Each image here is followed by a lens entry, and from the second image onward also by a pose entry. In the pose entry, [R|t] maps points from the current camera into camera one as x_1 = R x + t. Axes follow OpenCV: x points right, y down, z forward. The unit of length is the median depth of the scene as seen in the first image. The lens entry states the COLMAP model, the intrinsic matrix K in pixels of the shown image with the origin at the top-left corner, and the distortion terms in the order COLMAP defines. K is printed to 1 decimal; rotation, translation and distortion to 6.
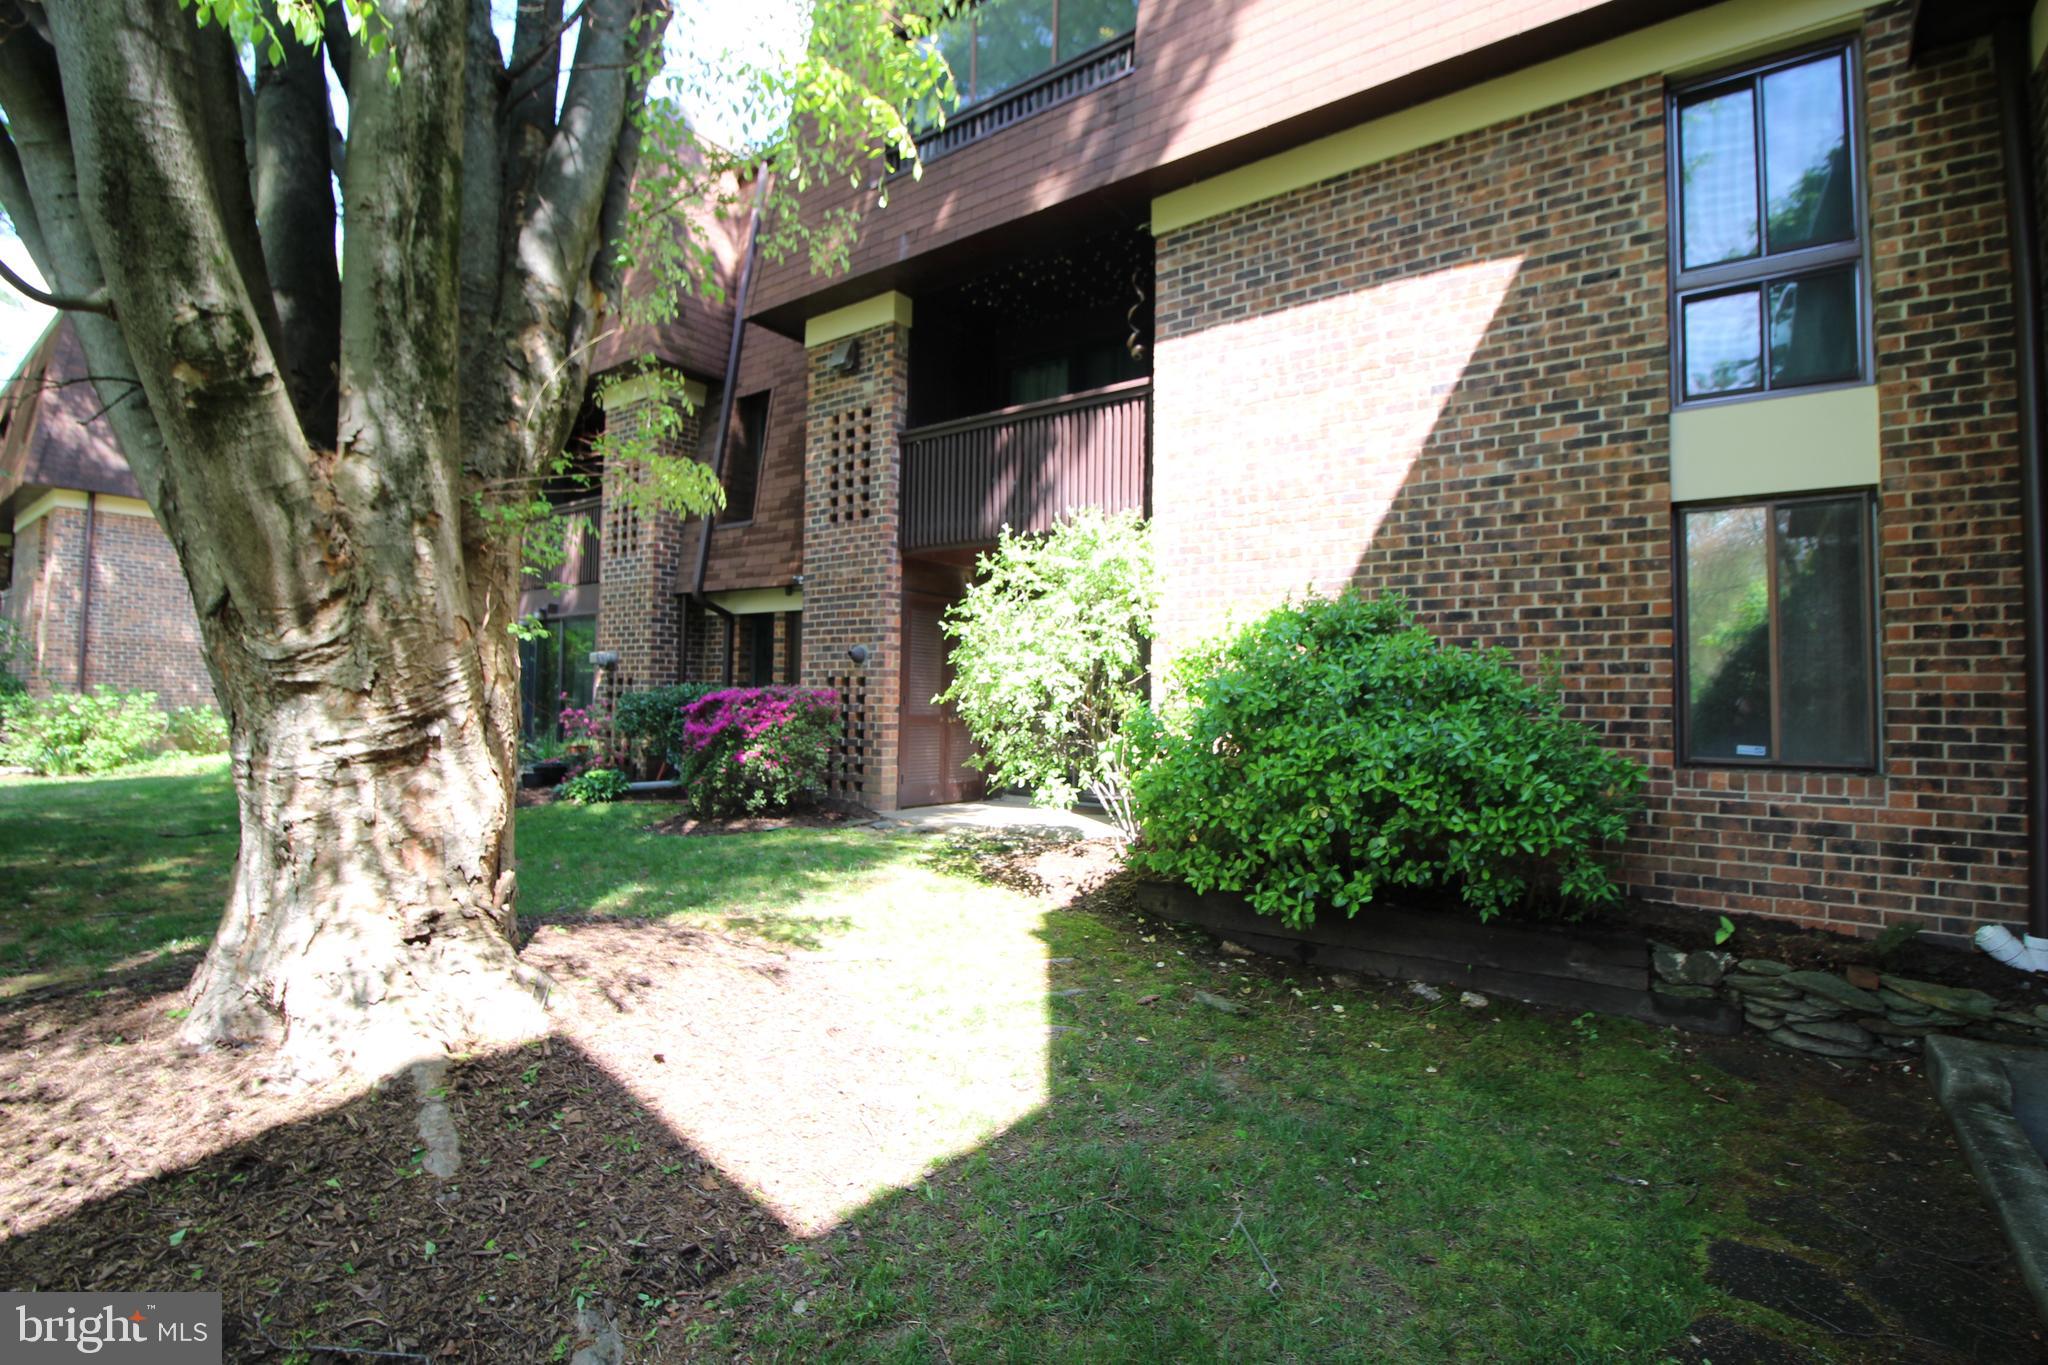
lens RADIAL K [[941.4, 0, 1016.6], [0, 941.4, 677.6], [0, 0, 1]] dist [0.001298, -0.014564]
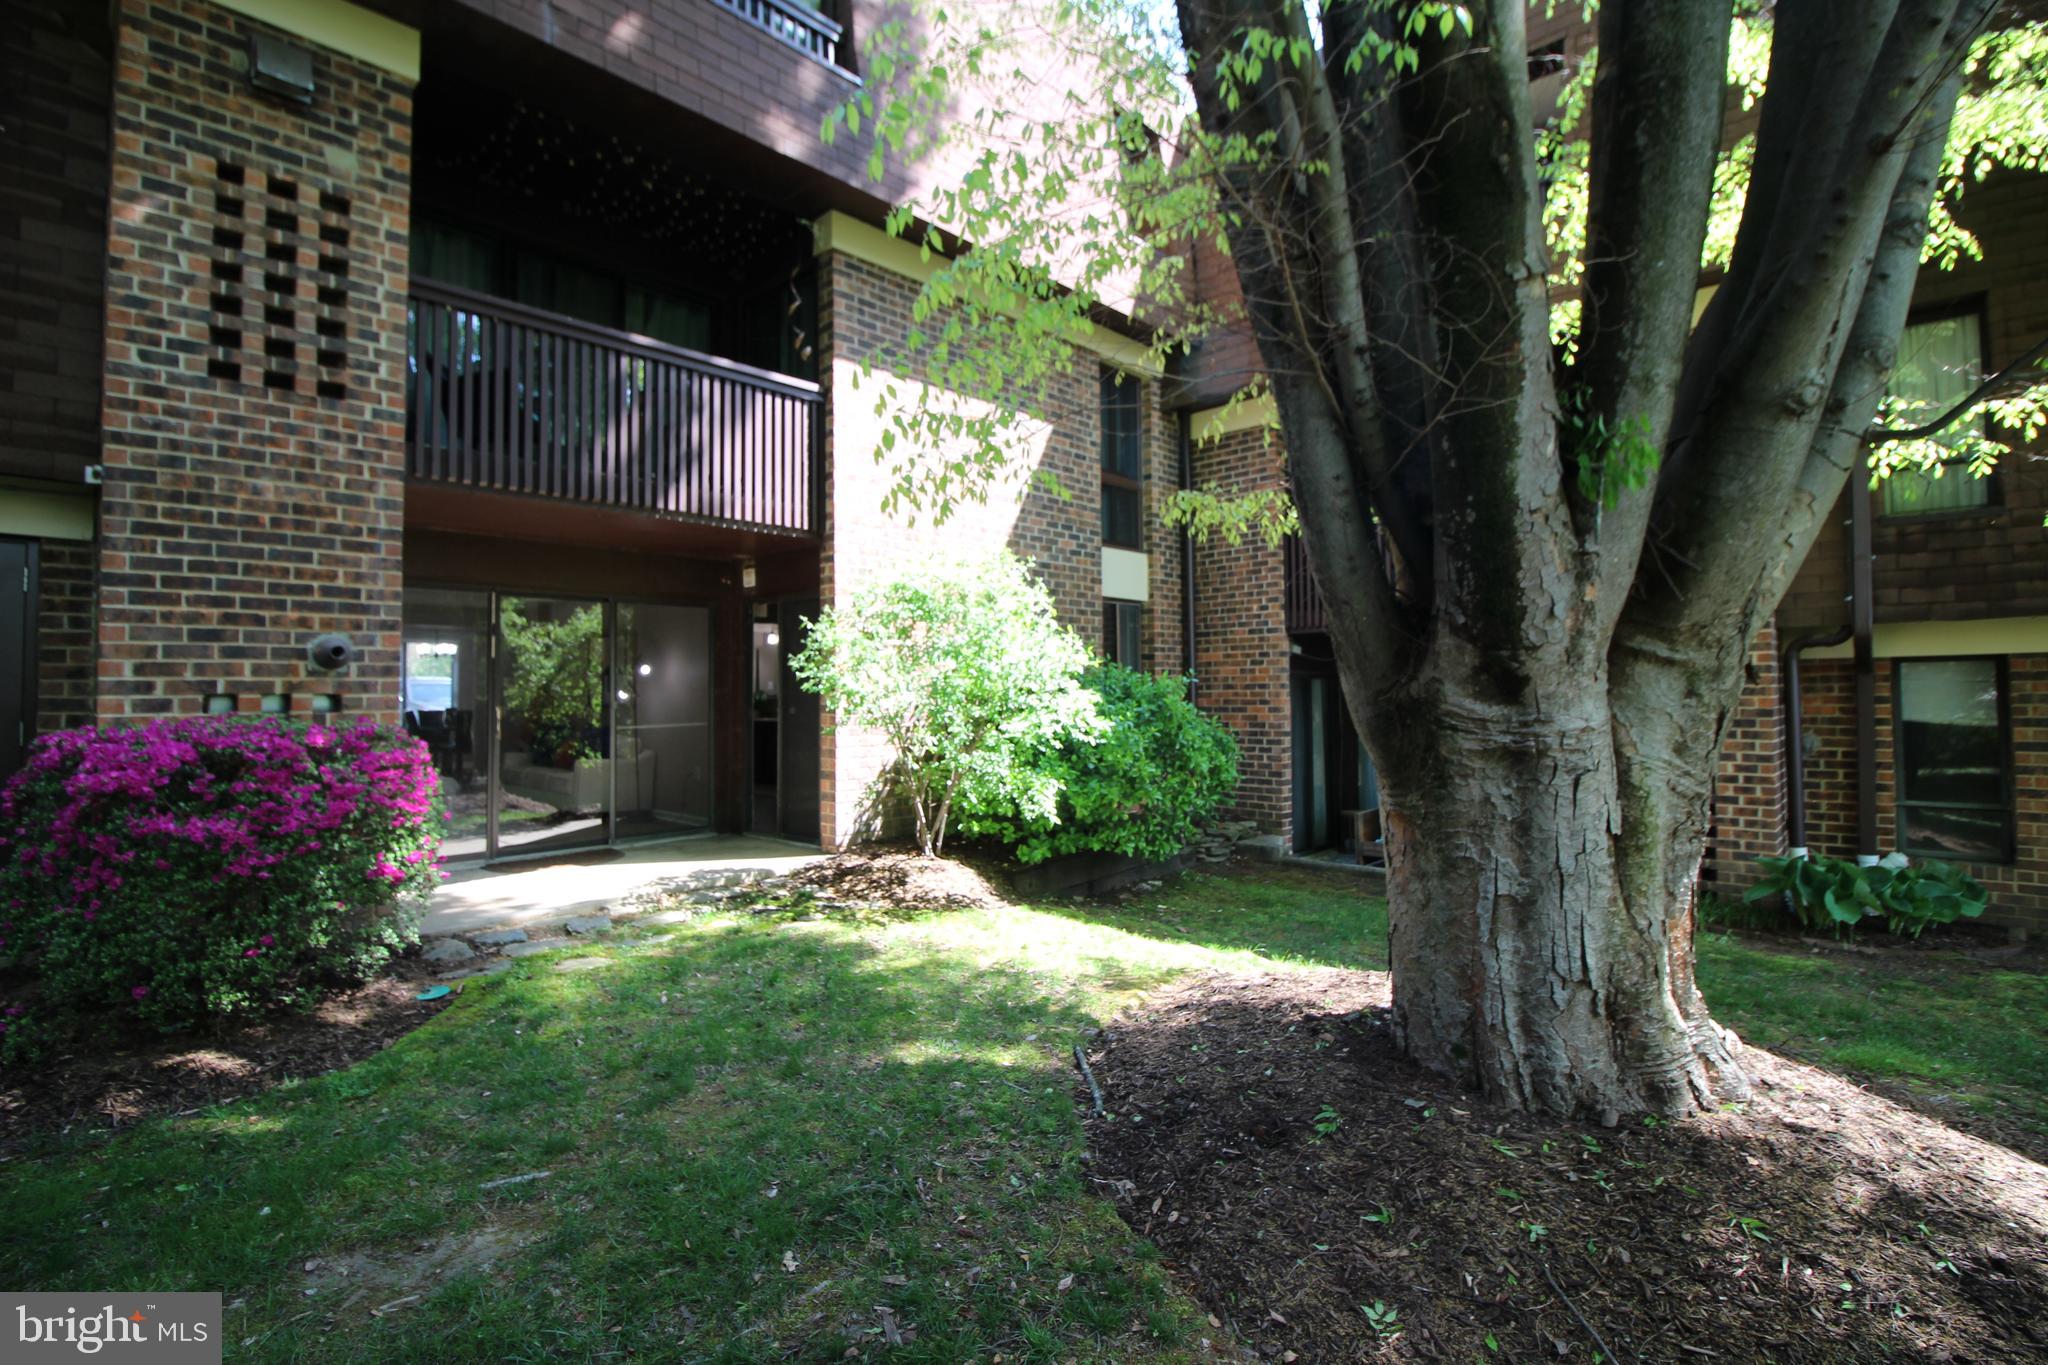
lens RADIAL K [[941.4, 0, 1016.6], [0, 941.4, 677.6], [0, 0, 1]] dist [0.001298, -0.014564]
pose [[0.110924, 0.015942, 0.993701, -0.677016], [0.005180, 0.999848, -0.016619, -0.001971], [-0.993815, 0.006991, 0.110824, 0.592077]]
